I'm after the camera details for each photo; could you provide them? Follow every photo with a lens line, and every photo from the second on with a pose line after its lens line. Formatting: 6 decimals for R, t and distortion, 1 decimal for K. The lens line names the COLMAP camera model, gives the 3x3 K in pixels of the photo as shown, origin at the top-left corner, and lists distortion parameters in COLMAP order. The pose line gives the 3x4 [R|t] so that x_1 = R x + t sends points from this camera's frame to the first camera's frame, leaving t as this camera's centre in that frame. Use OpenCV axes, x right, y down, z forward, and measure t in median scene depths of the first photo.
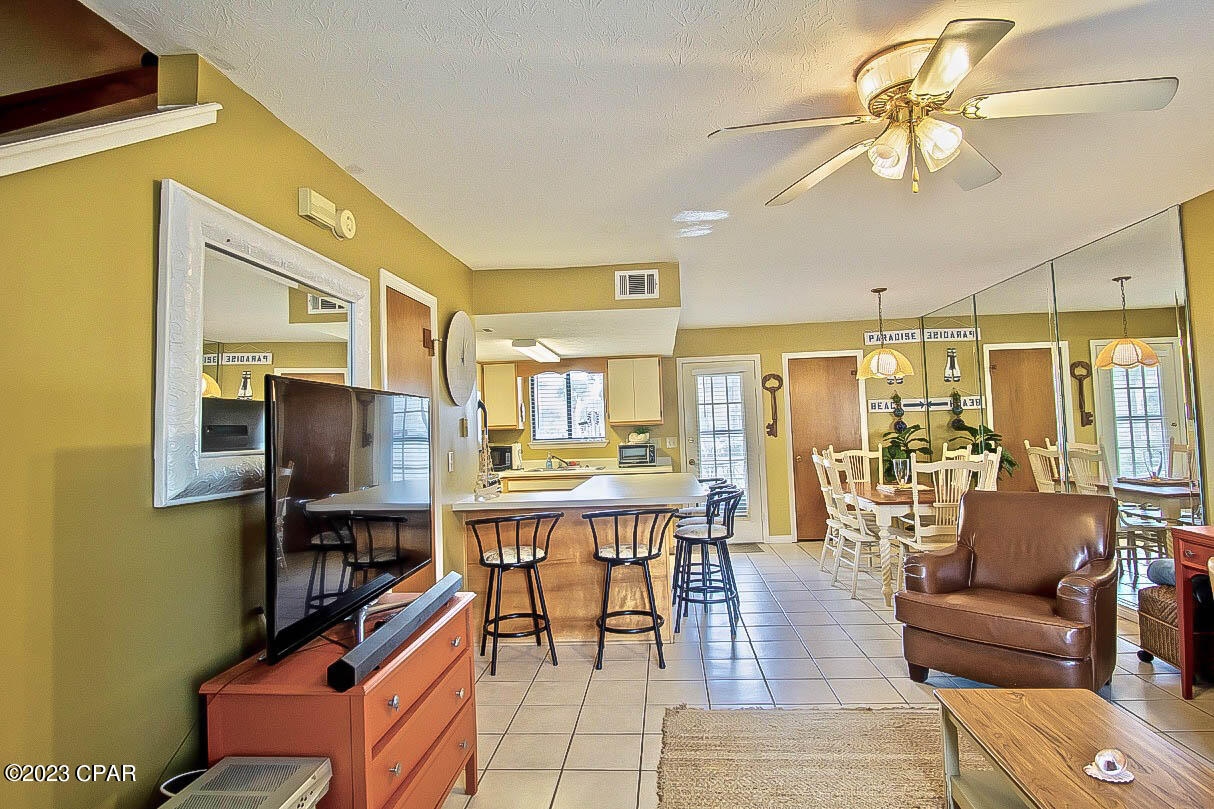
lens RADIAL K [[656.9, 0, 609.3], [0, 656.9, 396.6], [0, 0, 1]] dist [-0.033734, 0.012699]
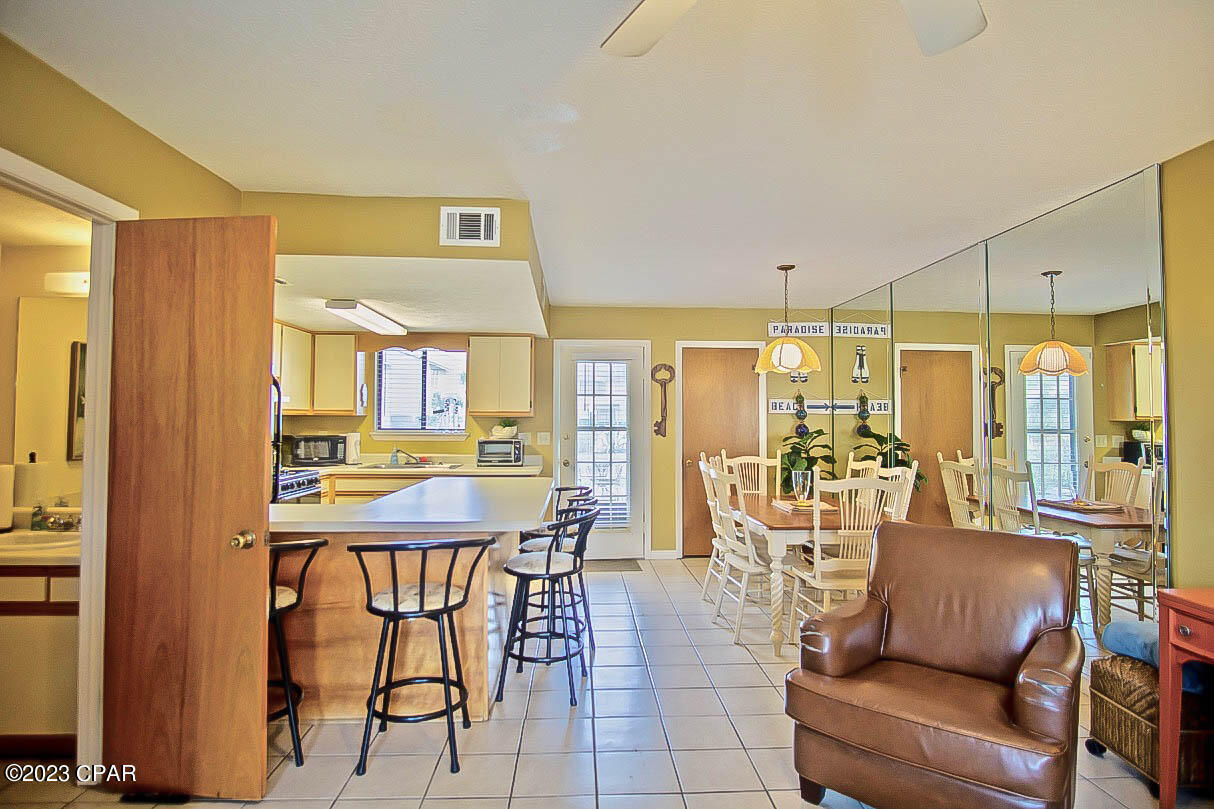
lens RADIAL K [[656.9, 0, 609.3], [0, 656.9, 396.6], [0, 0, 1]] dist [-0.033734, 0.012699]
pose [[0.990187, 0.044999, 0.132304, 0.069485], [-0.046703, 0.998861, 0.009806, 0.003615], [-0.131712, -0.015889, 0.991161, 0.160197]]
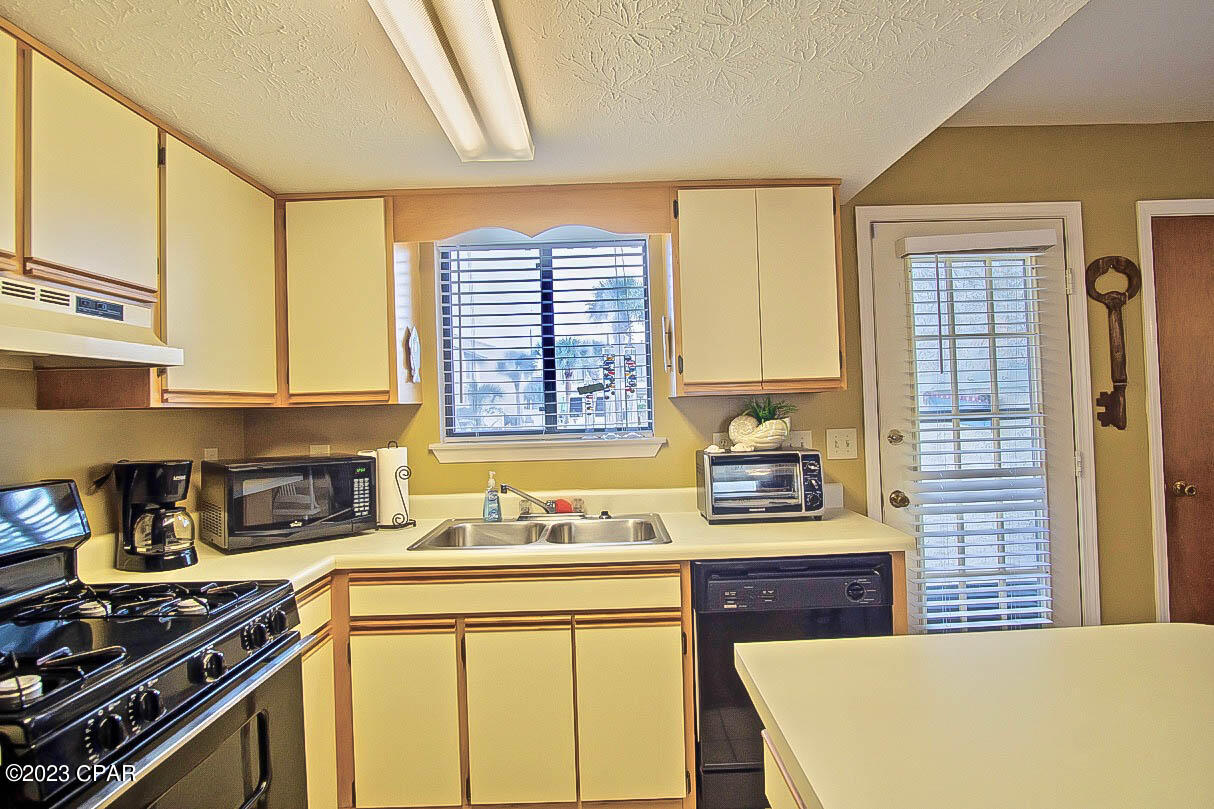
lens RADIAL K [[656.9, 0, 609.3], [0, 656.9, 396.6], [0, 0, 1]] dist [-0.033734, 0.012699]
pose [[0.995815, 0.006041, 0.091191, -0.068044], [-0.008913, 0.999476, 0.031118, 0.037255], [-0.090955, -0.031800, 0.995347, 0.714943]]
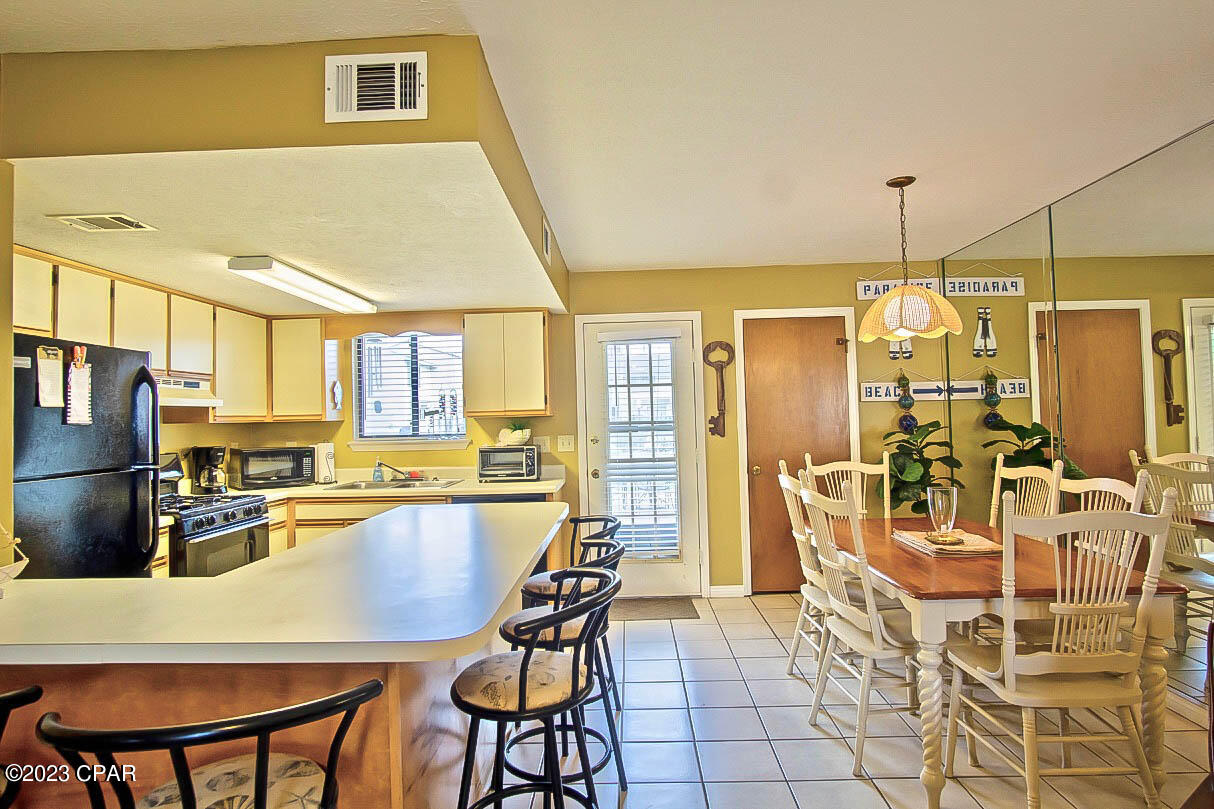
lens RADIAL K [[656.9, 0, 609.3], [0, 656.9, 396.6], [0, 0, 1]] dist [-0.033734, 0.012699]
pose [[0.998396, 0.012049, 0.055323, 0.109658], [-0.013037, 0.999761, 0.017539, 0.011684], [-0.055098, -0.018232, 0.998314, 0.369307]]
